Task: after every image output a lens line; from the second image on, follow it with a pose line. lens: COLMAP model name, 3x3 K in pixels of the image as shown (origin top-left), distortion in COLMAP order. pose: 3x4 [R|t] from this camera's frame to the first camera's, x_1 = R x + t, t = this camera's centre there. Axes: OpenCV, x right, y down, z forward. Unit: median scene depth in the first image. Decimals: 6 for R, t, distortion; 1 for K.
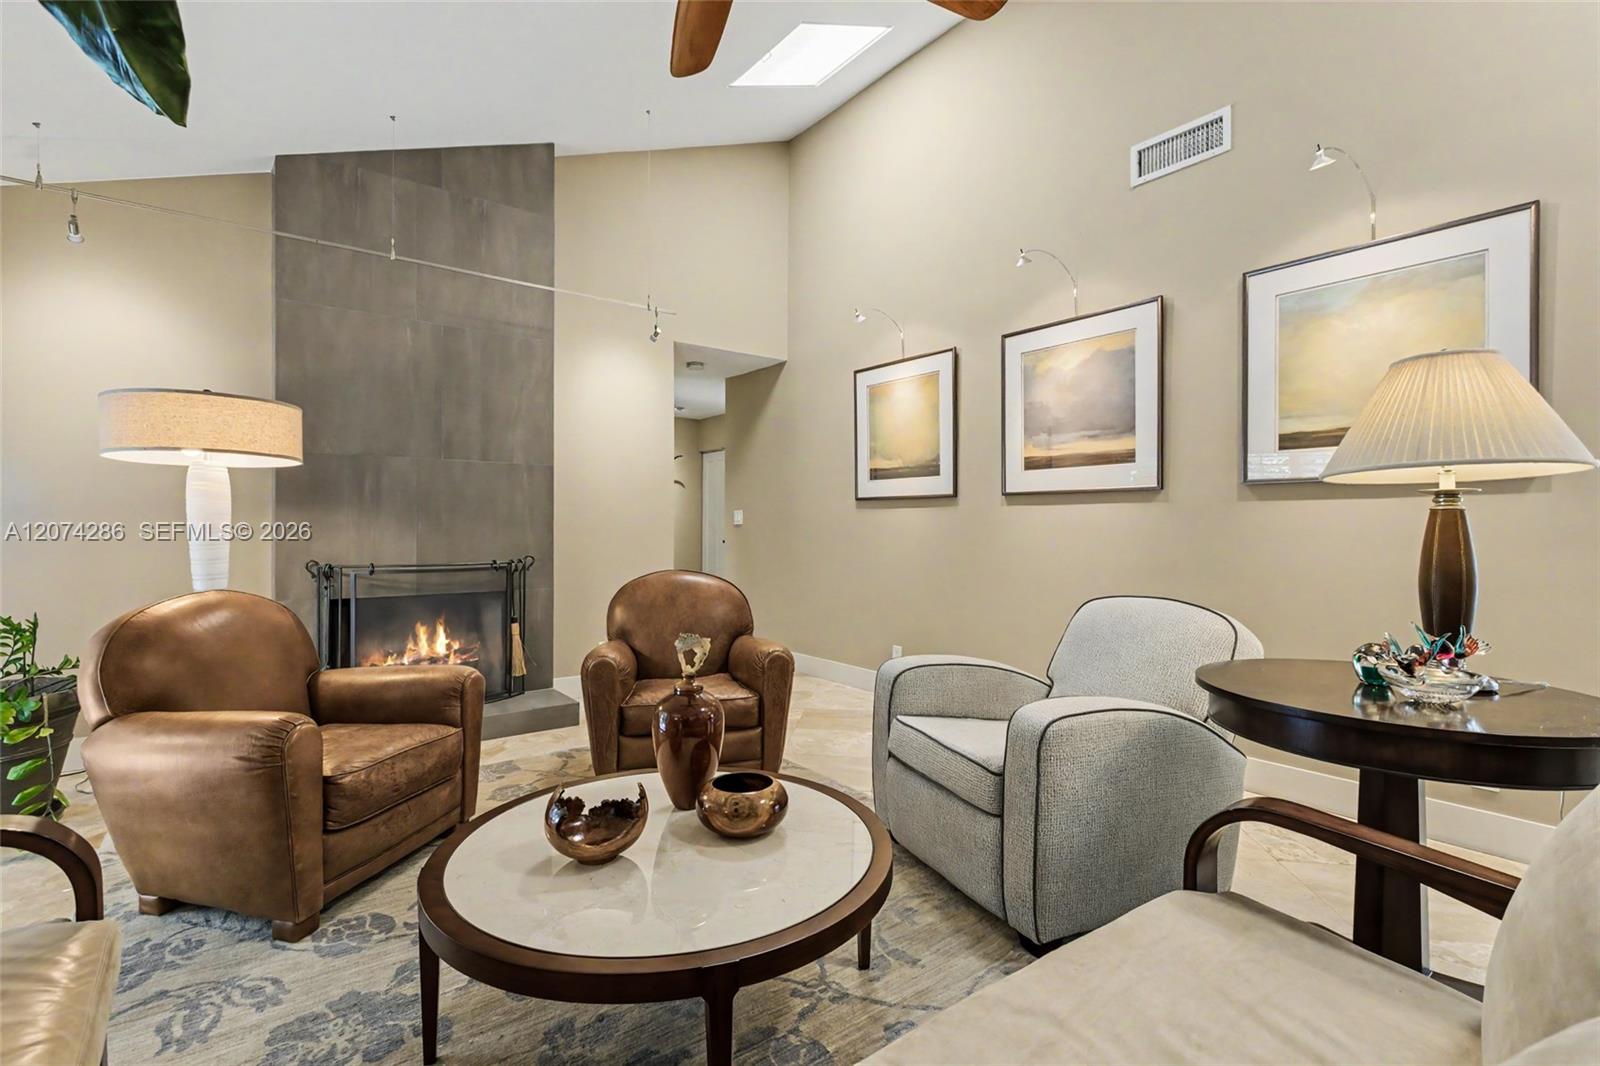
lens RADIAL K [[741.5, 0, 796.2], [0, 741.5, 529.0], [0, 0, 1]] dist [0.004154, -0.000043]
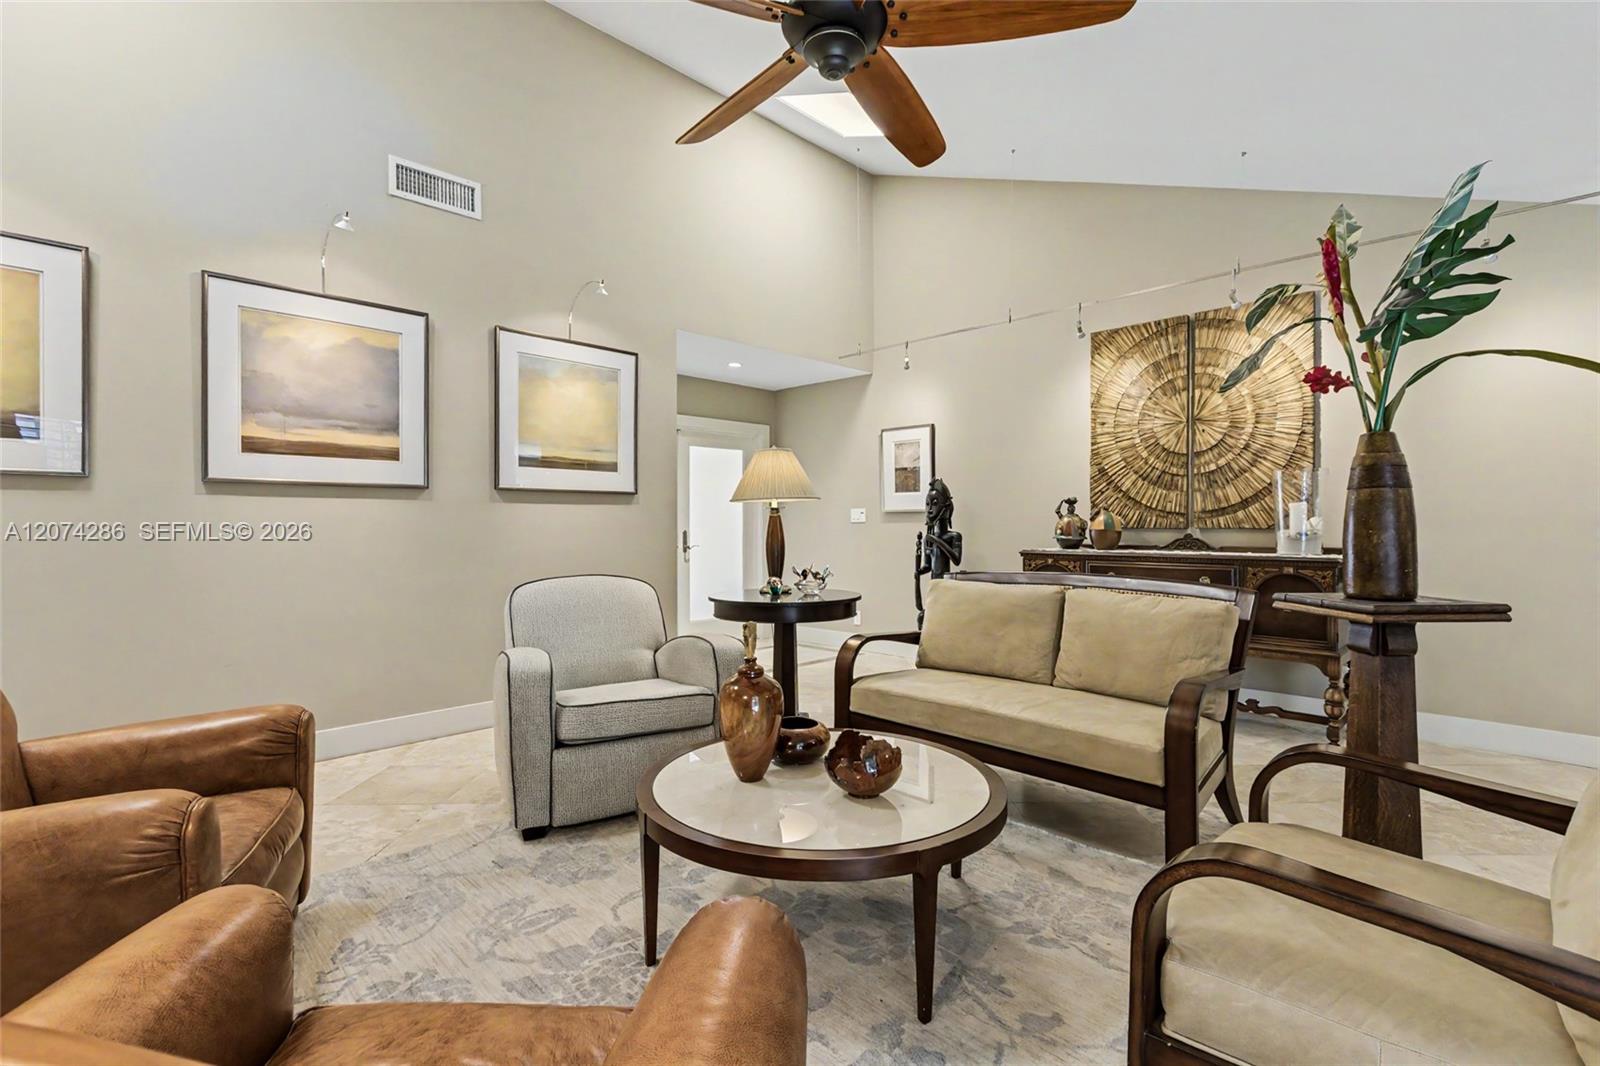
lens RADIAL K [[741.5, 0, 796.6], [0, 741.5, 532.9], [0, 0, 1]] dist [0.004154, -0.000043]
pose [[-0.122704, -0.002687, 0.992440, -0.646235], [0.007014, 0.999969, 0.003575, 0.011219], [-0.992418, 0.007400, -0.122682, 0.570979]]
